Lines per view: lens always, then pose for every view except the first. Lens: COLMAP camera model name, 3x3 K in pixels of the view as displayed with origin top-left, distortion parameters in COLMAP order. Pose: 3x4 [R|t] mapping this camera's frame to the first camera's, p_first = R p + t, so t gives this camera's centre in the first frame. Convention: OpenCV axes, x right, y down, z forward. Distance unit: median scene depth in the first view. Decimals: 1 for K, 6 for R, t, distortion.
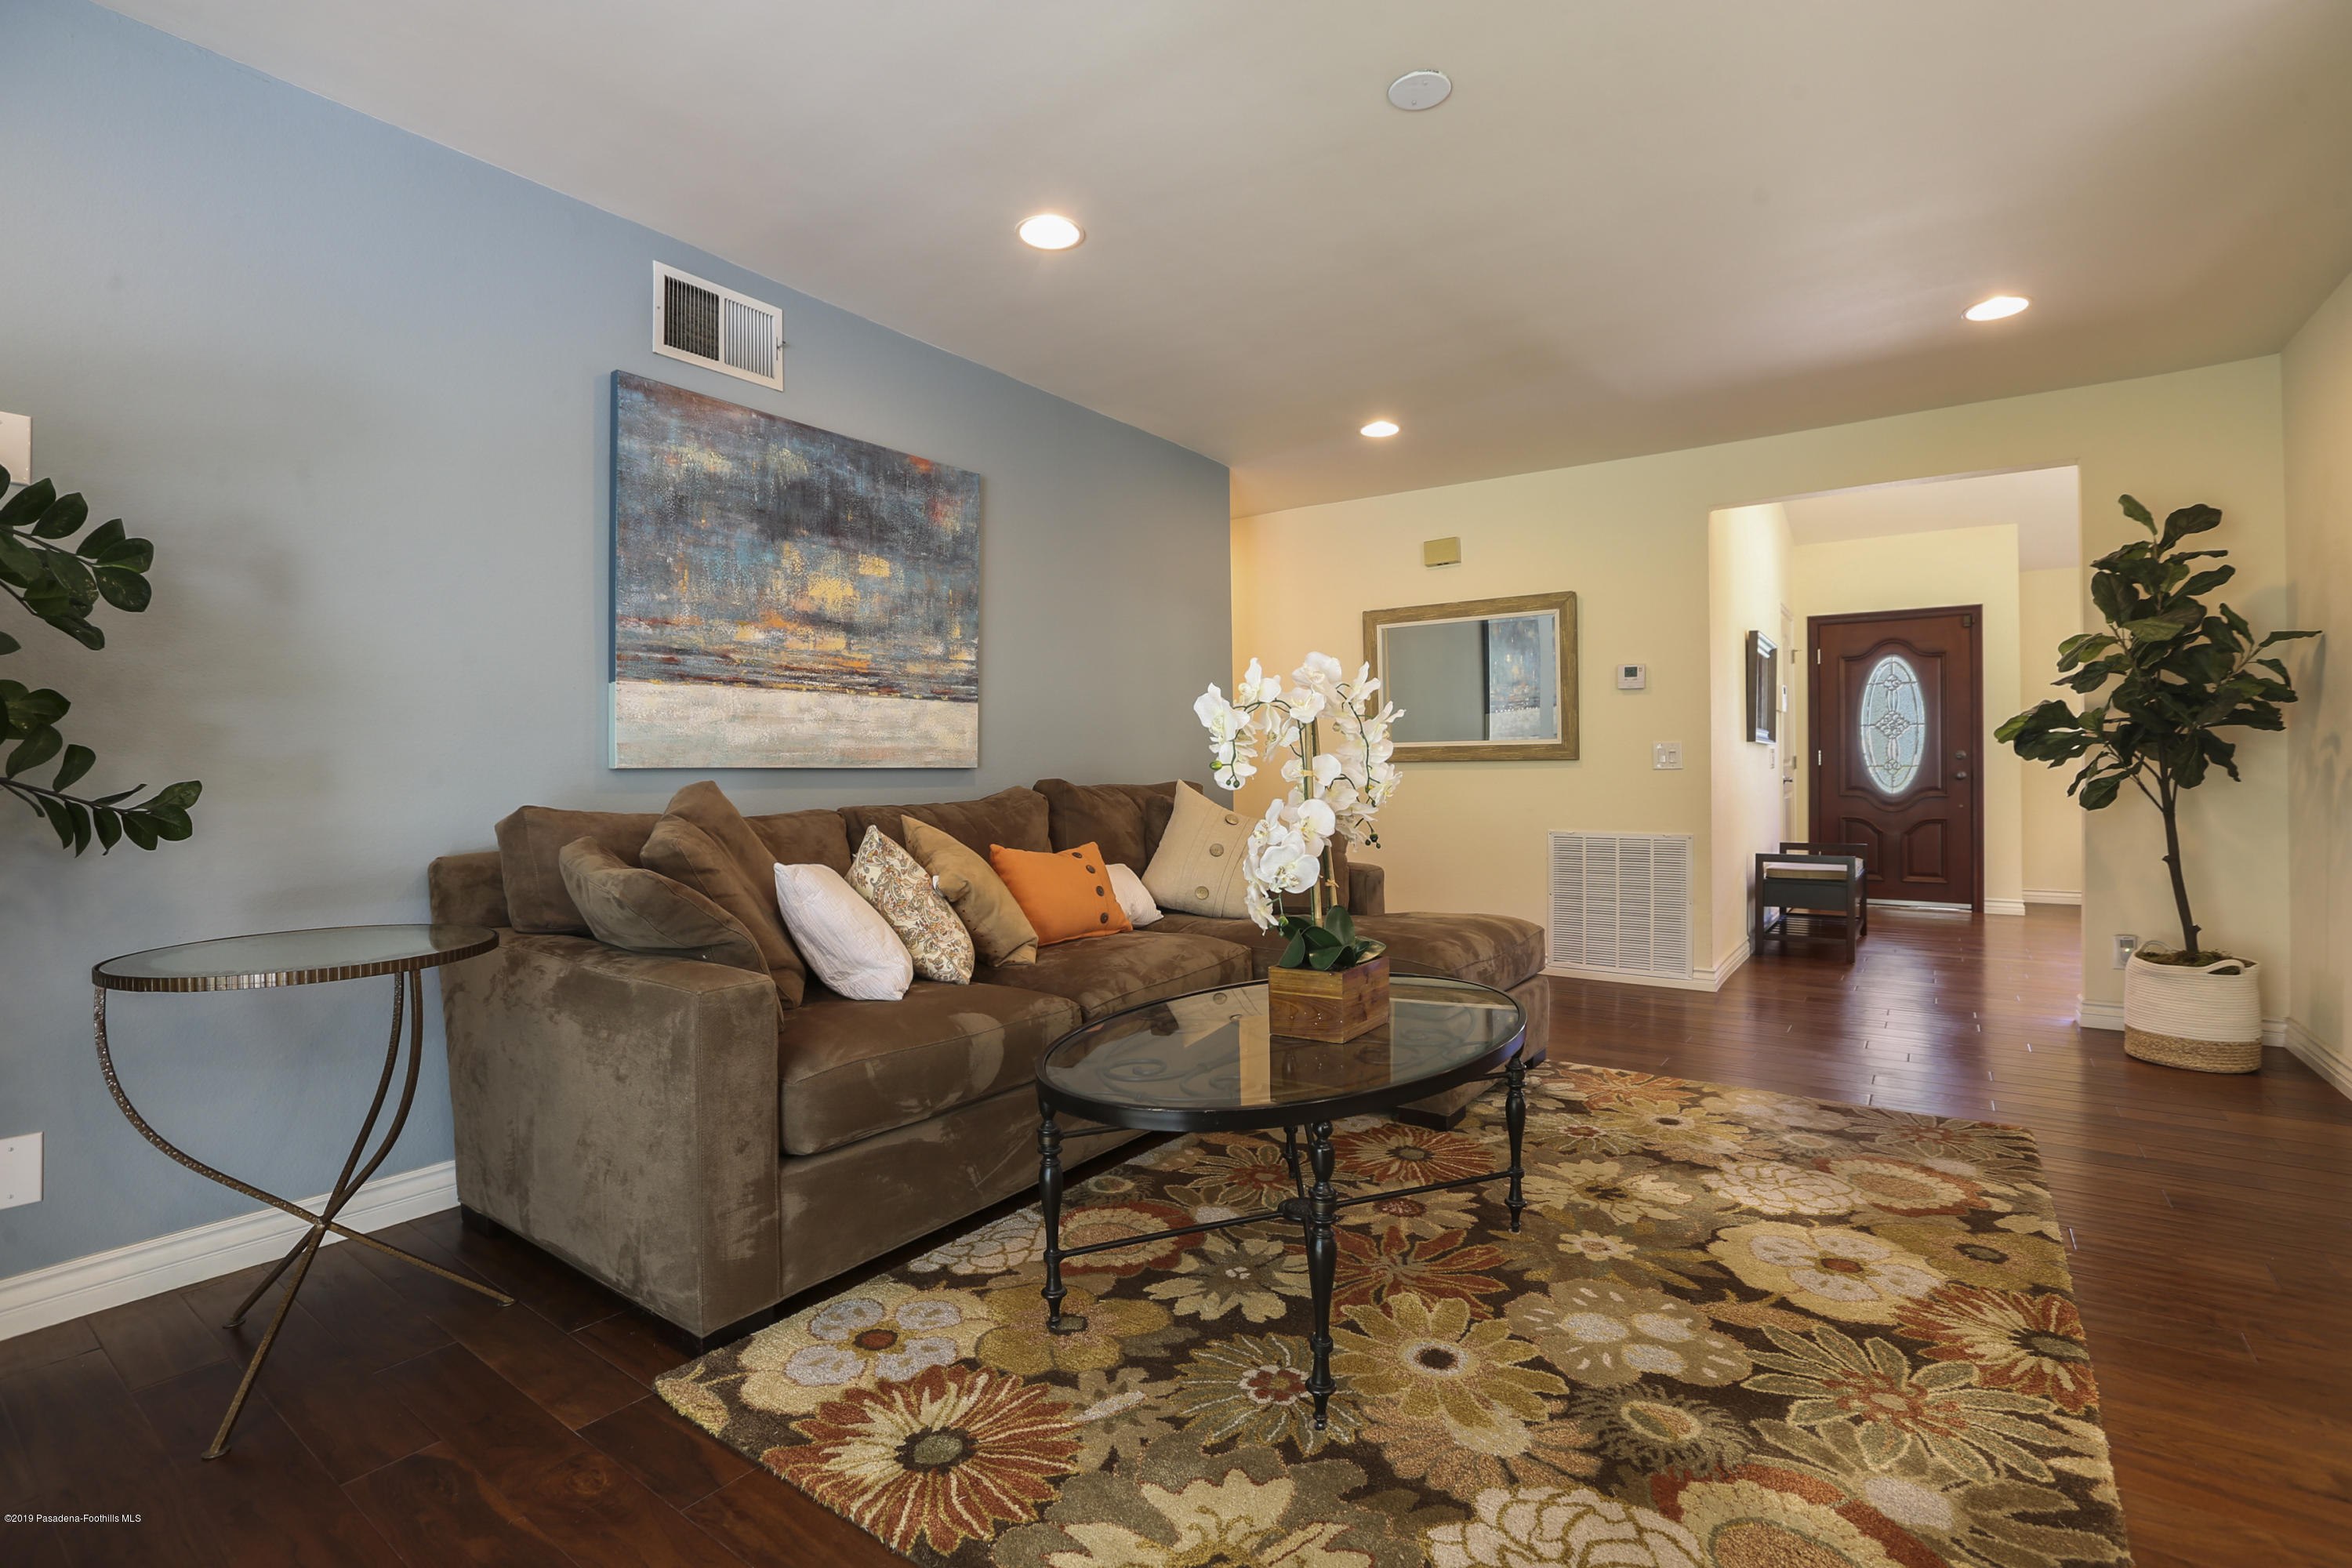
lens RADIAL K [[1076.6, 0, 1195.4], [0, 1076.6, 748.6], [0, 0, 1]] dist [-0.018467, 0.000801]
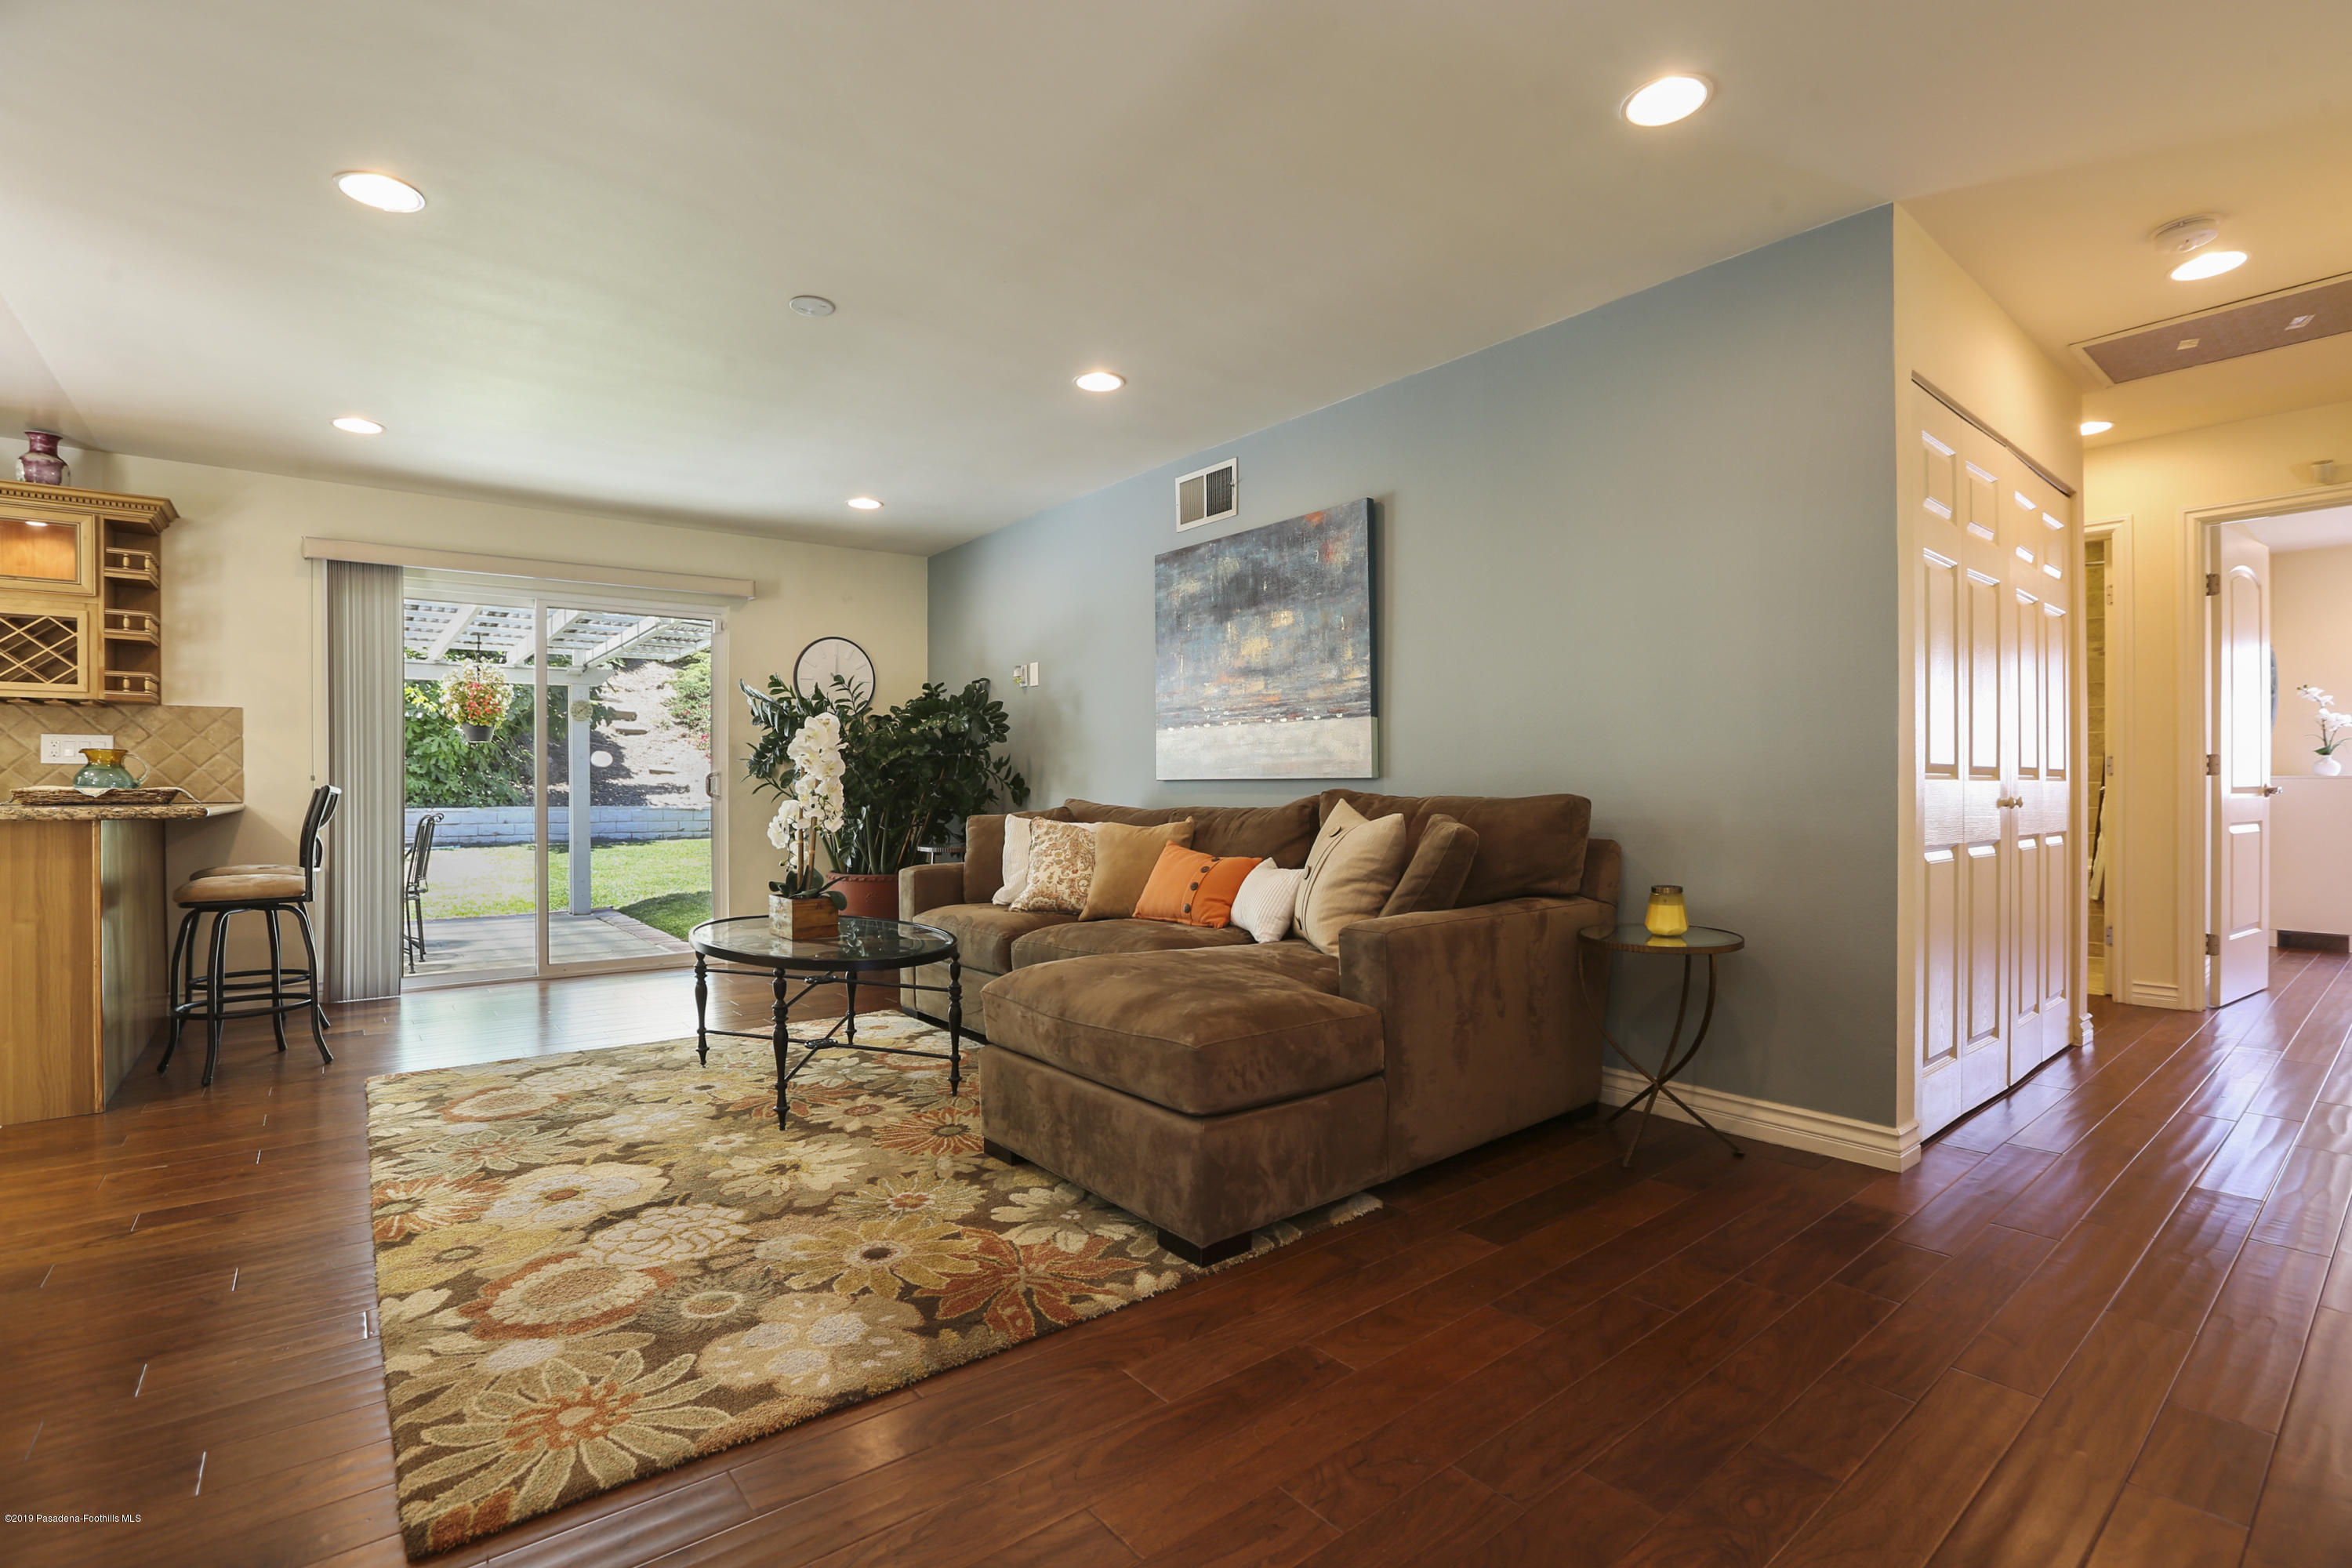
lens RADIAL K [[1082.8, 0, 1171.1], [0, 1082.8, 793.8], [0, 0, 1]] dist [-0.017111, 0.000690]
pose [[-0.289364, 0.020352, -0.957003, 1.107744], [0.025001, 0.999594, 0.013698, 0.017674], [0.956893, -0.019962, -0.289755, 1.431437]]
